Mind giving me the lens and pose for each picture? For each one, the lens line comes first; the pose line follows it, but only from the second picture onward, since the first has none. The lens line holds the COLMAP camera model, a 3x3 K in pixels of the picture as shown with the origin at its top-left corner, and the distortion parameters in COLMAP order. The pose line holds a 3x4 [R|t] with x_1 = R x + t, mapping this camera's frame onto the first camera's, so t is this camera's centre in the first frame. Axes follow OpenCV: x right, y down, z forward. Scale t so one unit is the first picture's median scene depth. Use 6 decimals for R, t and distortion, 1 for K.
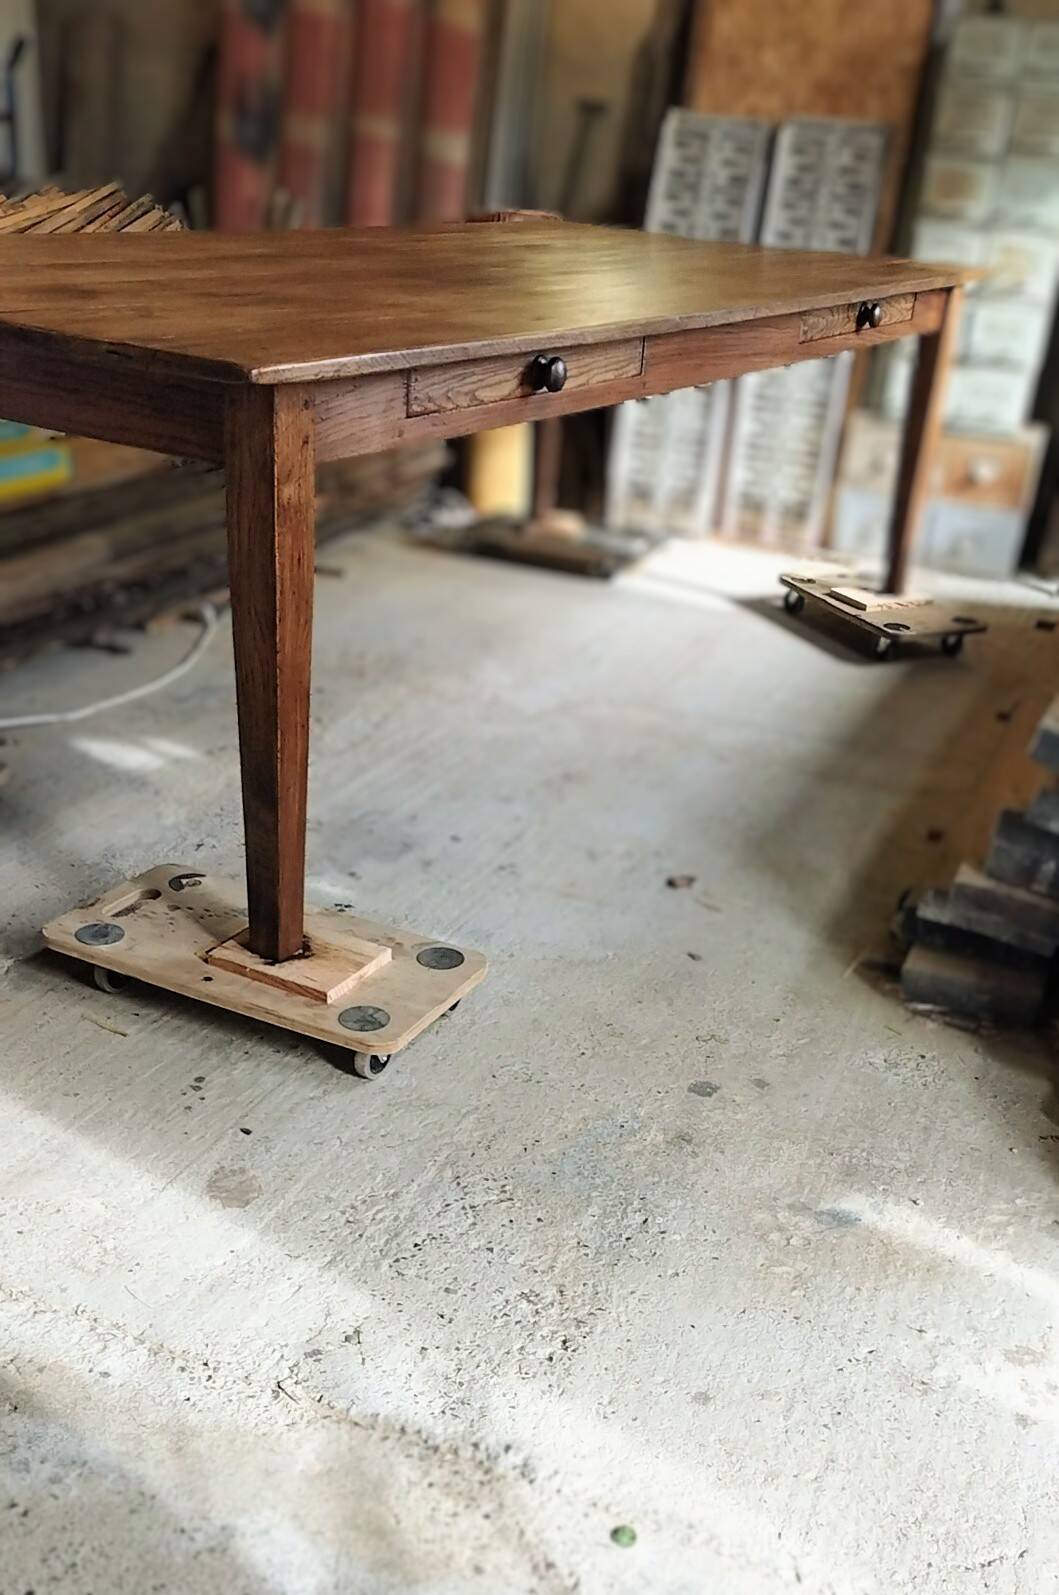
lens RADIAL K [[1547.6, 0, 531.3], [0, 1547.6, 955.4], [0, 0, 1]] dist [0.049583, -0.013618]
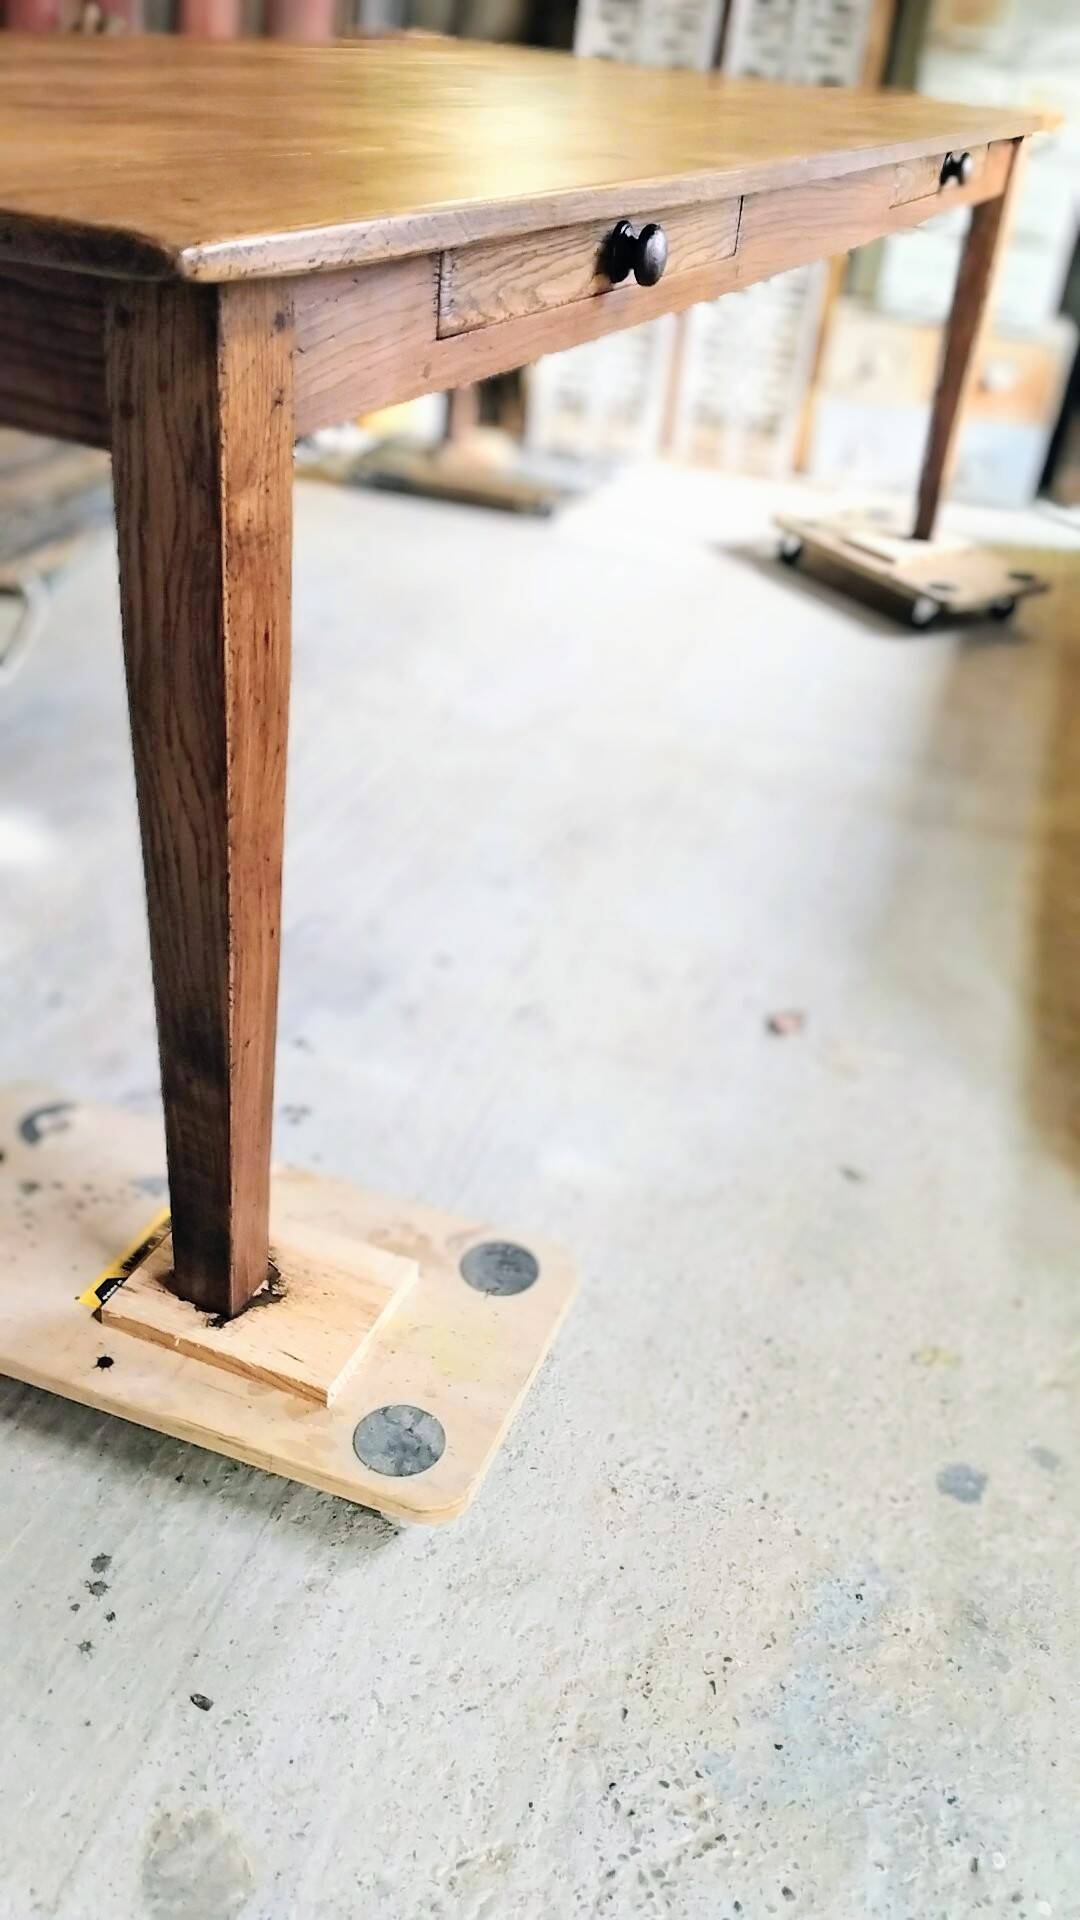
lens RADIAL K [[1567.1, 0, 526.9], [0, 1567.1, 960.5], [0, 0, 1]] dist [0.043063, -0.011151]
pose [[0.994233, -0.041407, 0.098921, -0.102703], [0.034797, 0.997103, 0.067637, -0.155056], [-0.101436, -0.063805, 0.992794, 0.410305]]
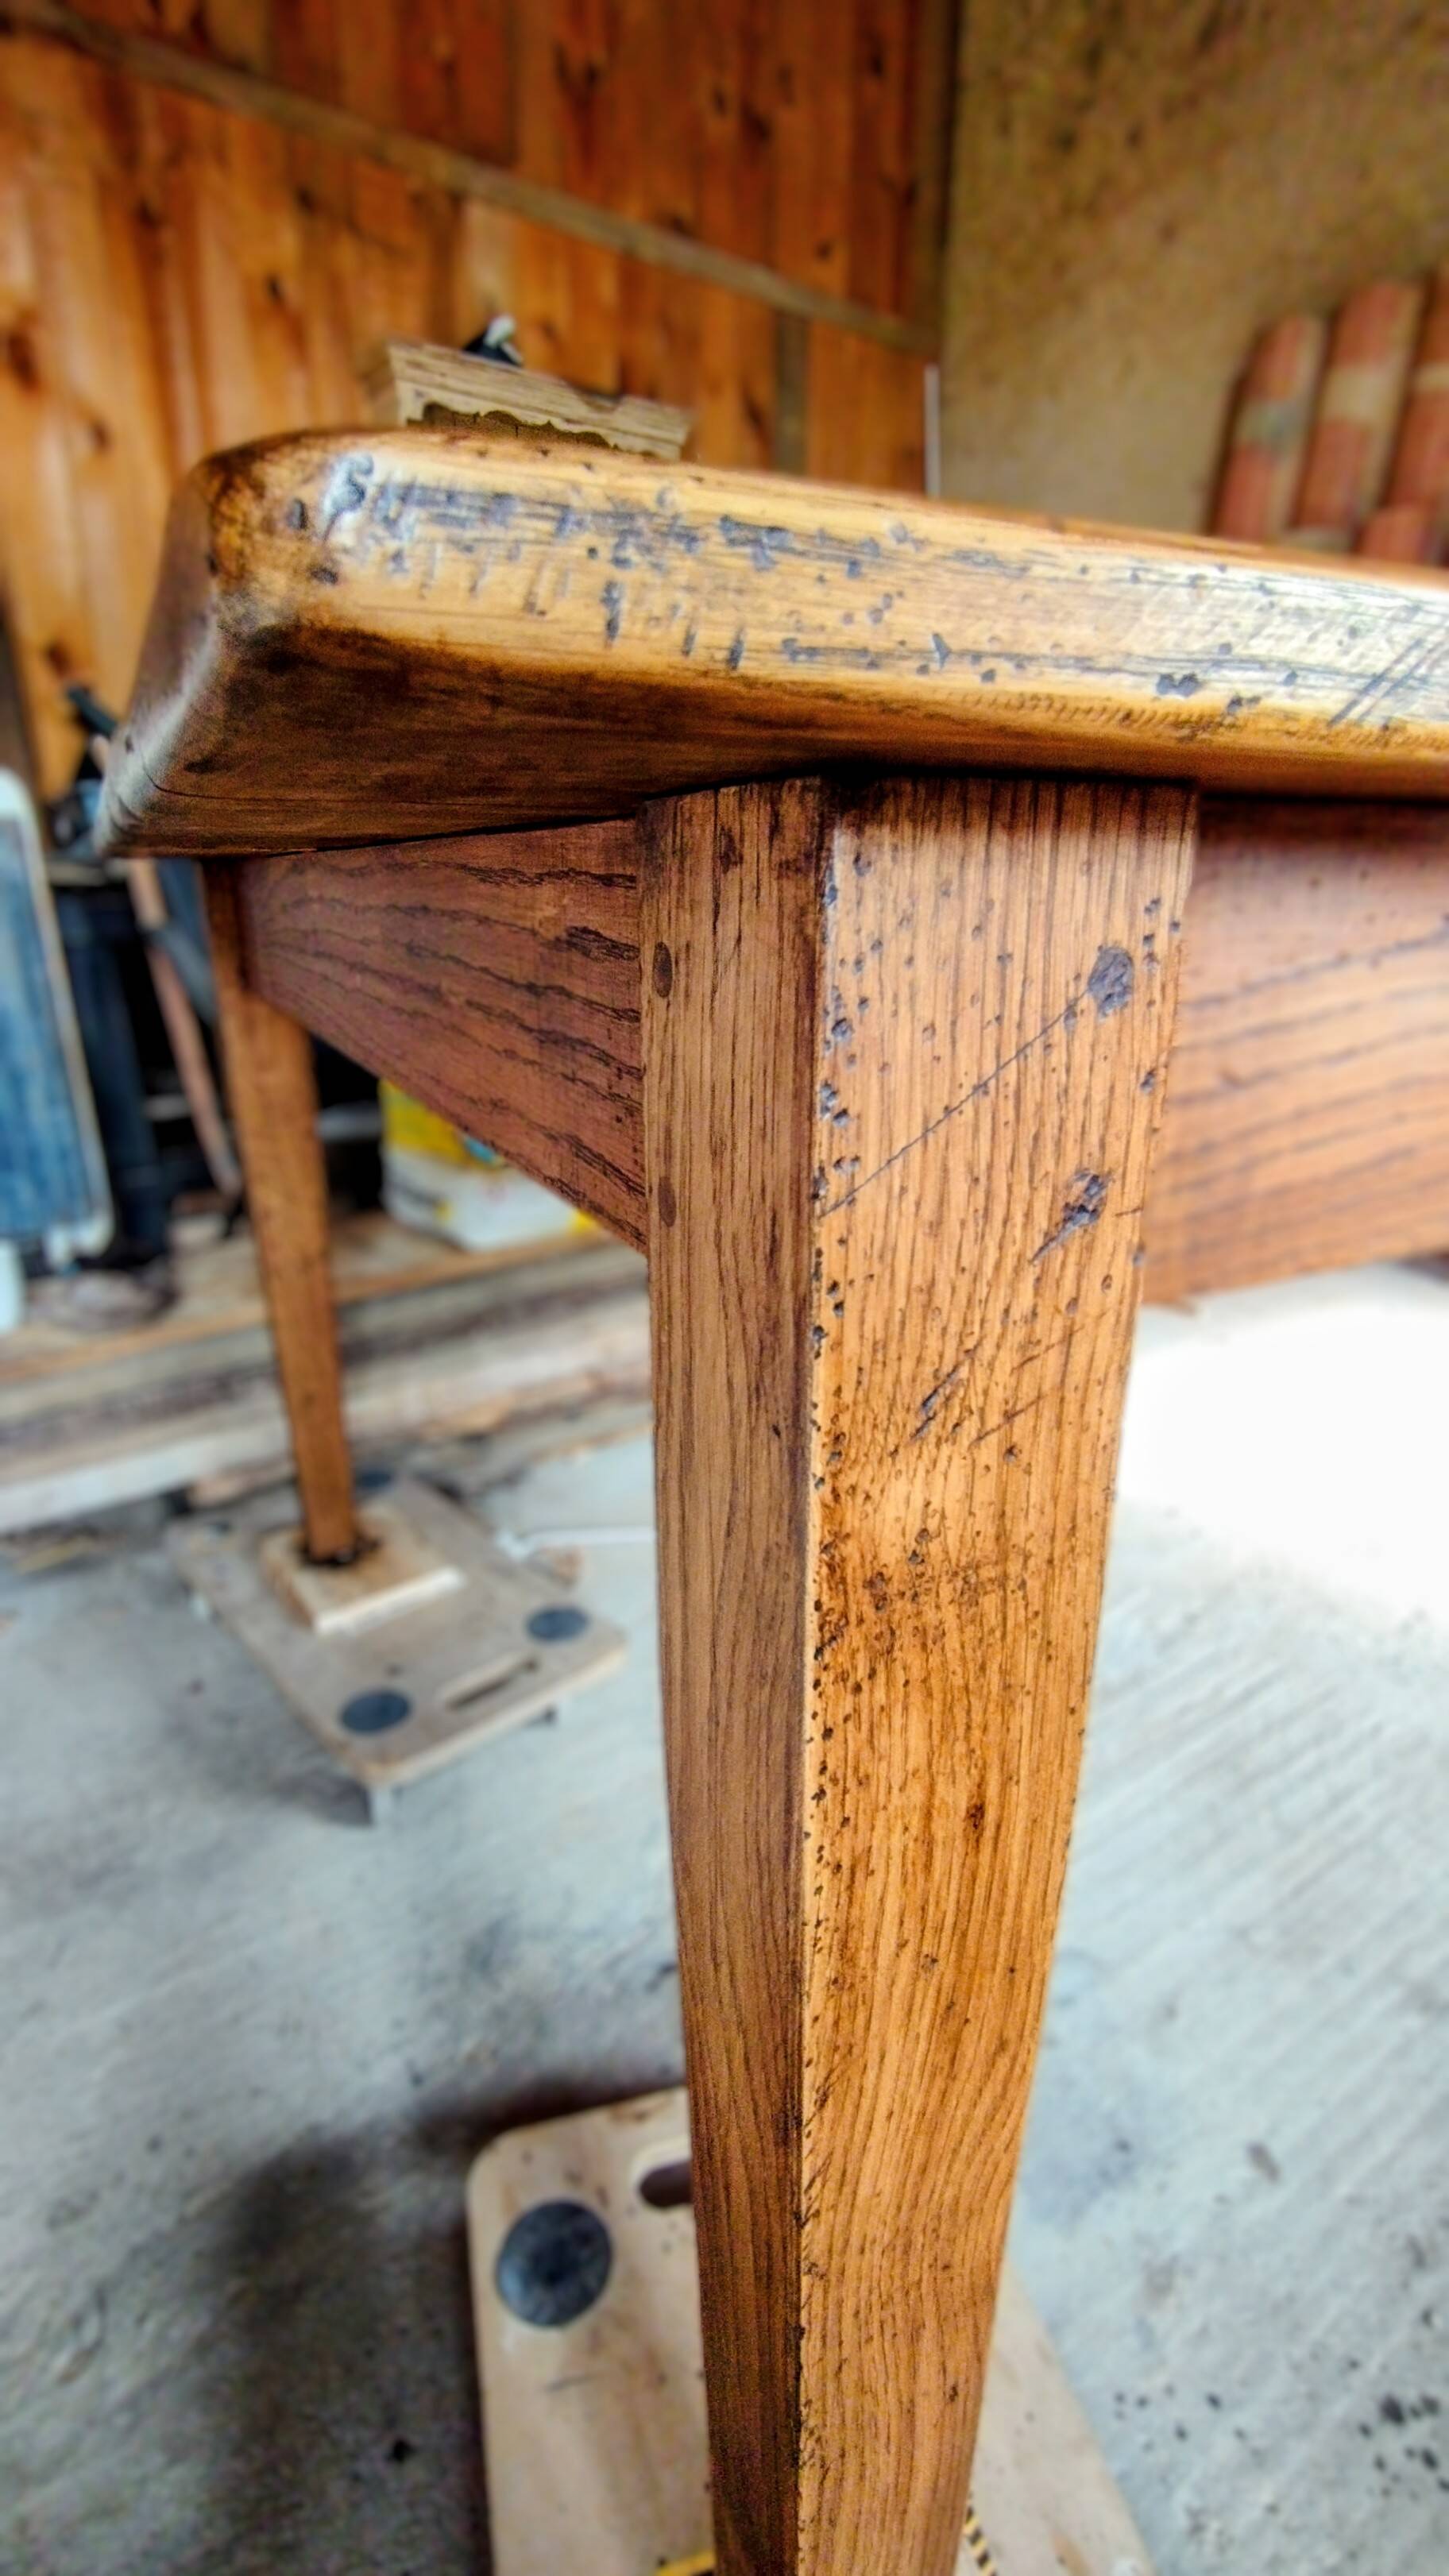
lens RADIAL K [[1185.8, 0, 701.3], [0, 1185.8, 1292.0], [0, 0, 1]] dist [0.001396, 0.000998]
pose [[0.830116, 0.109037, -0.546825, -0.091379], [-0.200364, 0.973522, -0.110045, -0.249194], [0.520347, 0.200914, 0.829983, 0.731483]]
